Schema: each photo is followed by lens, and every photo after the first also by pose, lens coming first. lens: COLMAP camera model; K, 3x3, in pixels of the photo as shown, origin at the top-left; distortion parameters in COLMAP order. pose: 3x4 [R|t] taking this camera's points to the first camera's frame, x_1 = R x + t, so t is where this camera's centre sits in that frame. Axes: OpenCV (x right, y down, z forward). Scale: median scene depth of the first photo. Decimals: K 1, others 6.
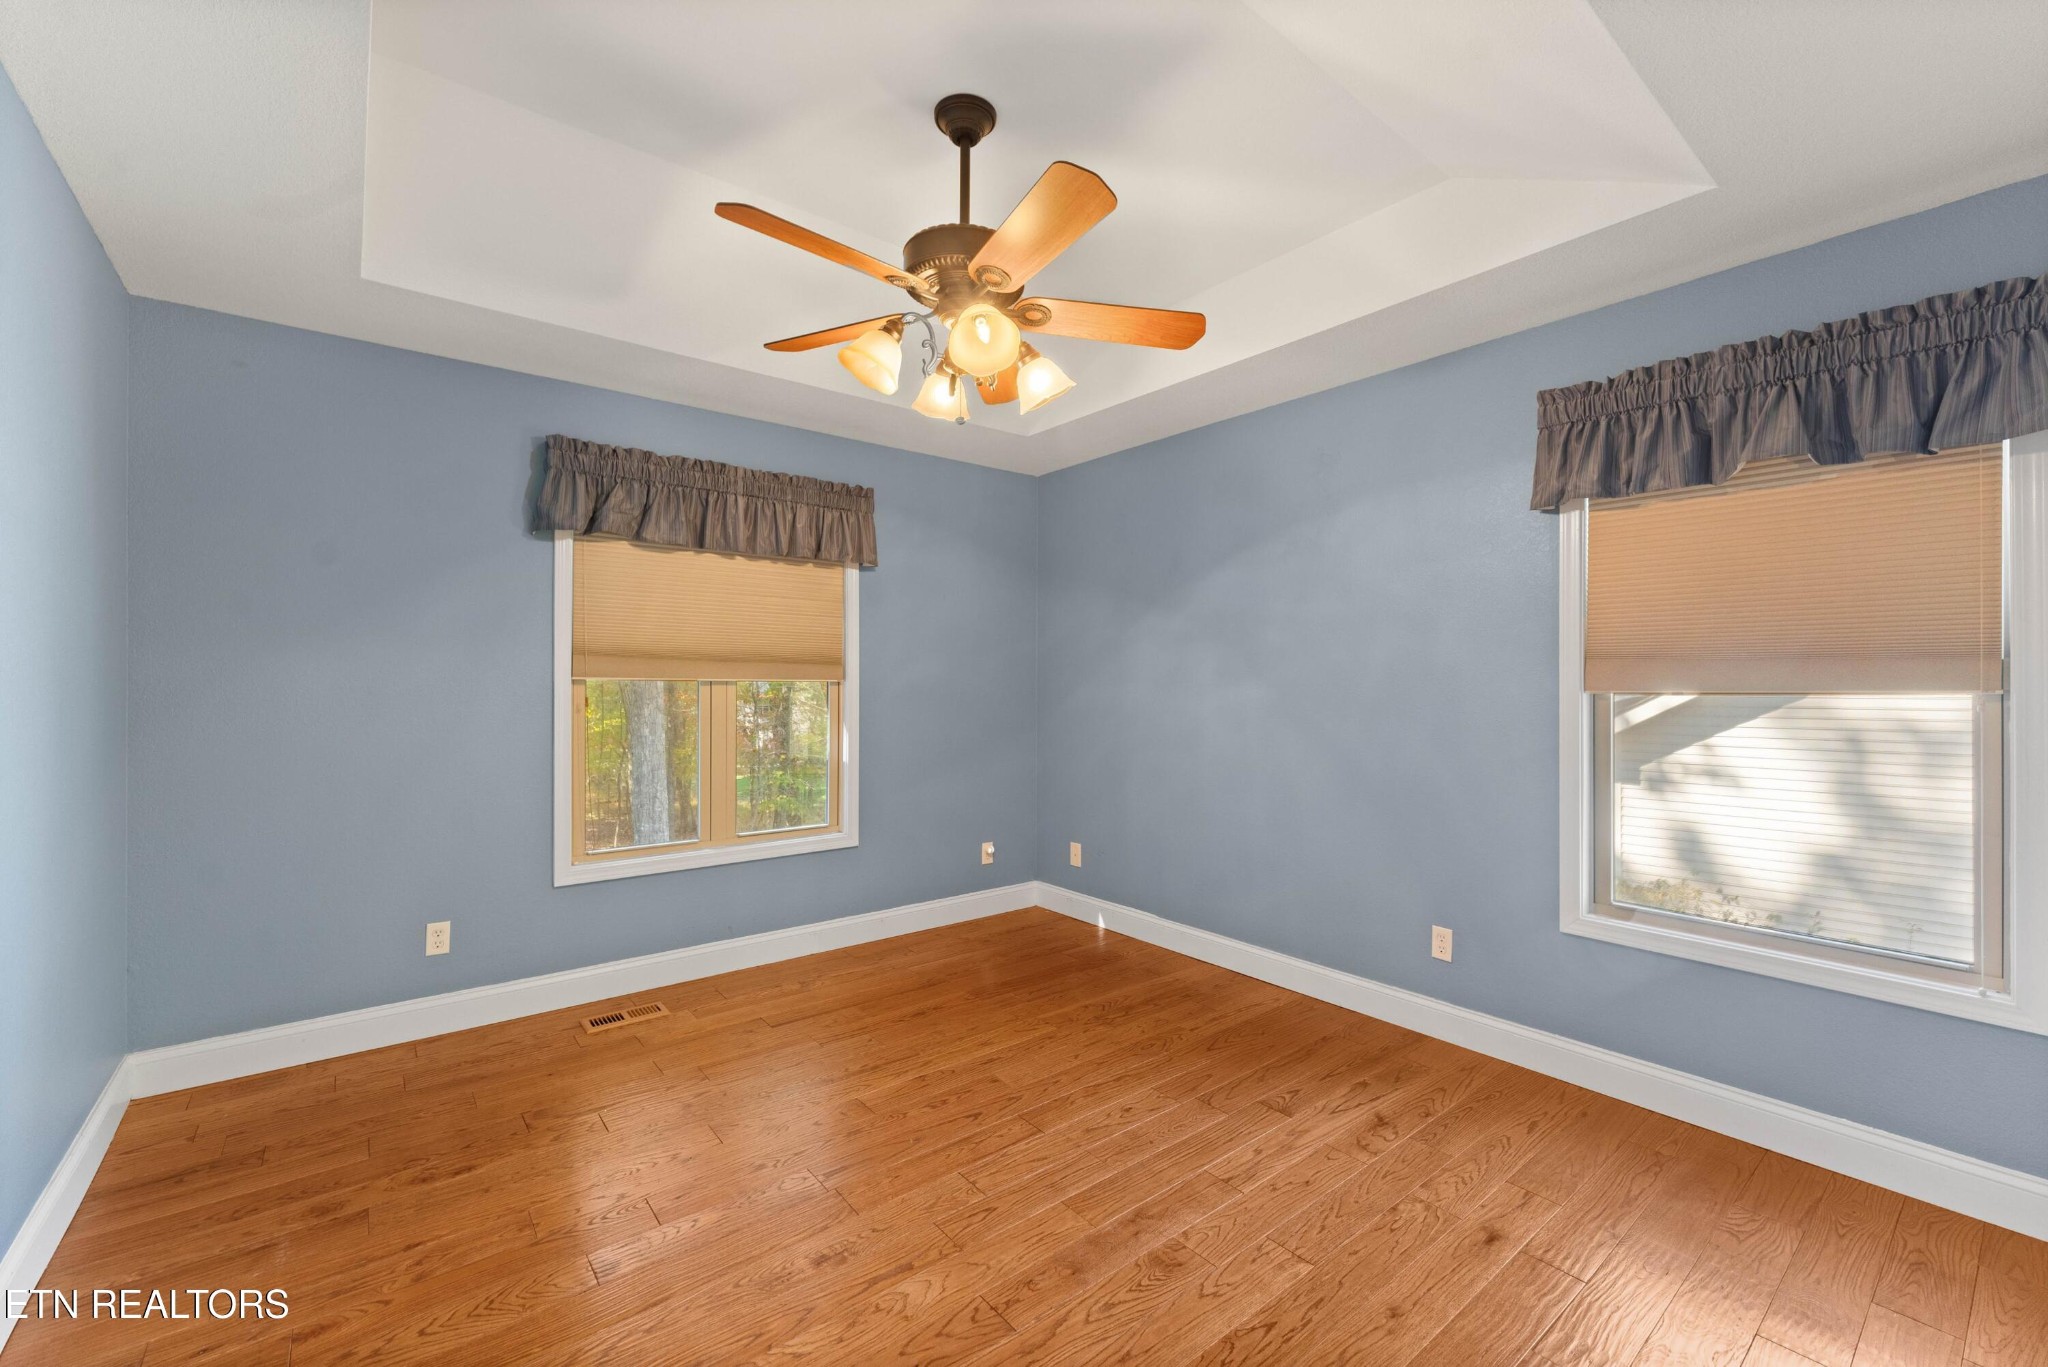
lens RADIAL K [[848.9, 0, 1030.3], [0, 848.9, 682.8], [0, 0, 1]] dist [0.004388, -0.000132]
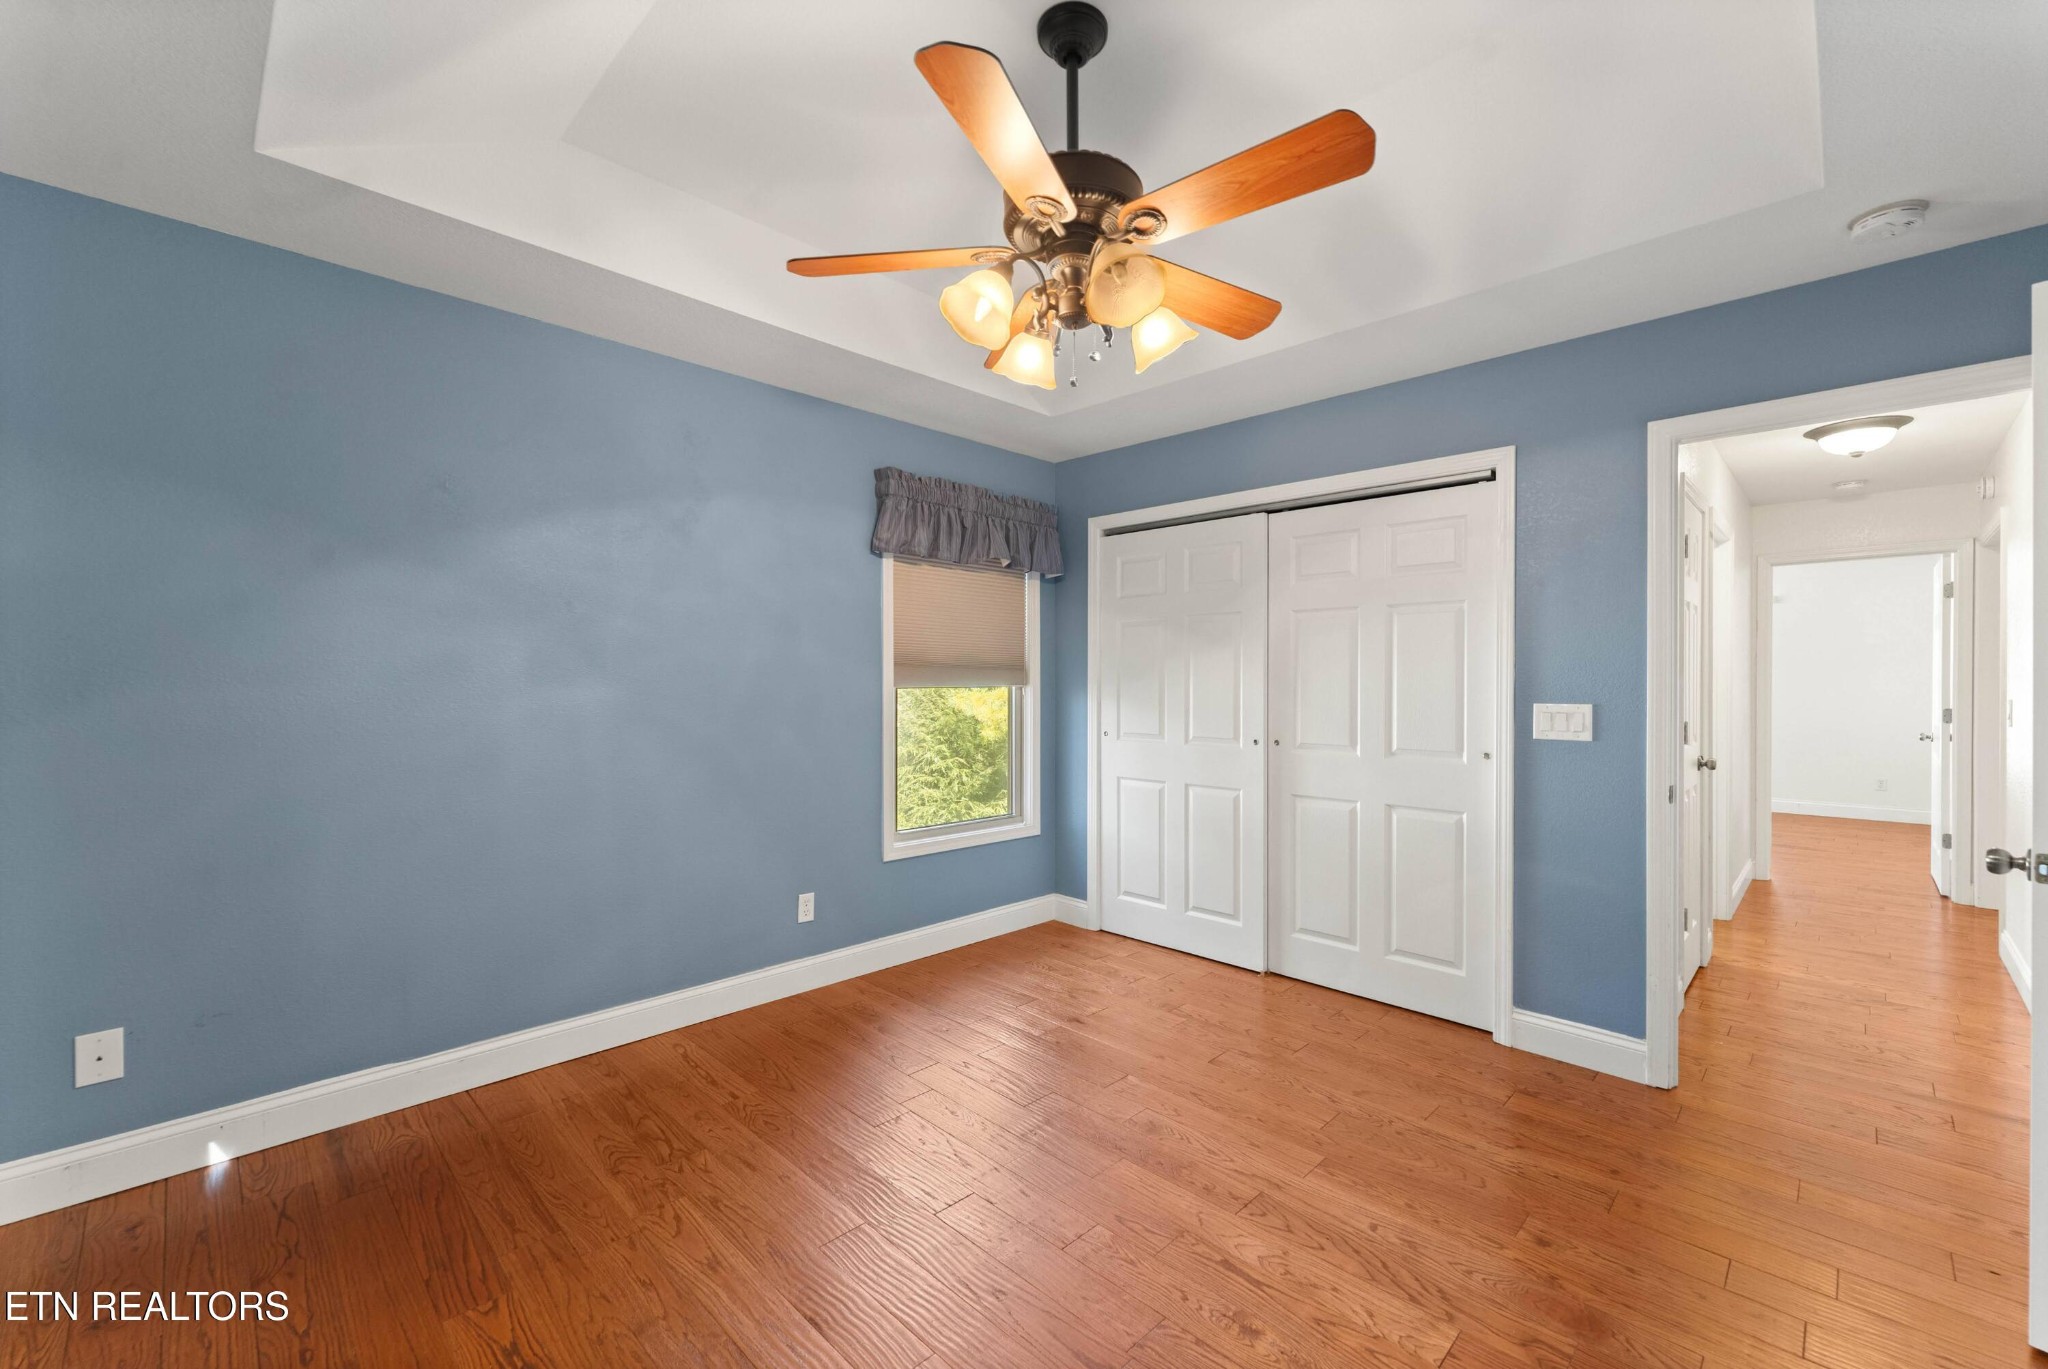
lens RADIAL K [[848.9, 0, 1028.2], [0, 848.9, 683.3], [0, 0, 1]] dist [0.004388, -0.000132]
pose [[-0.121387, -0.004932, 0.992593, -0.683717], [-0.003394, 0.999984, 0.004554, -0.003261], [-0.992599, -0.002816, -0.121402, 0.832548]]
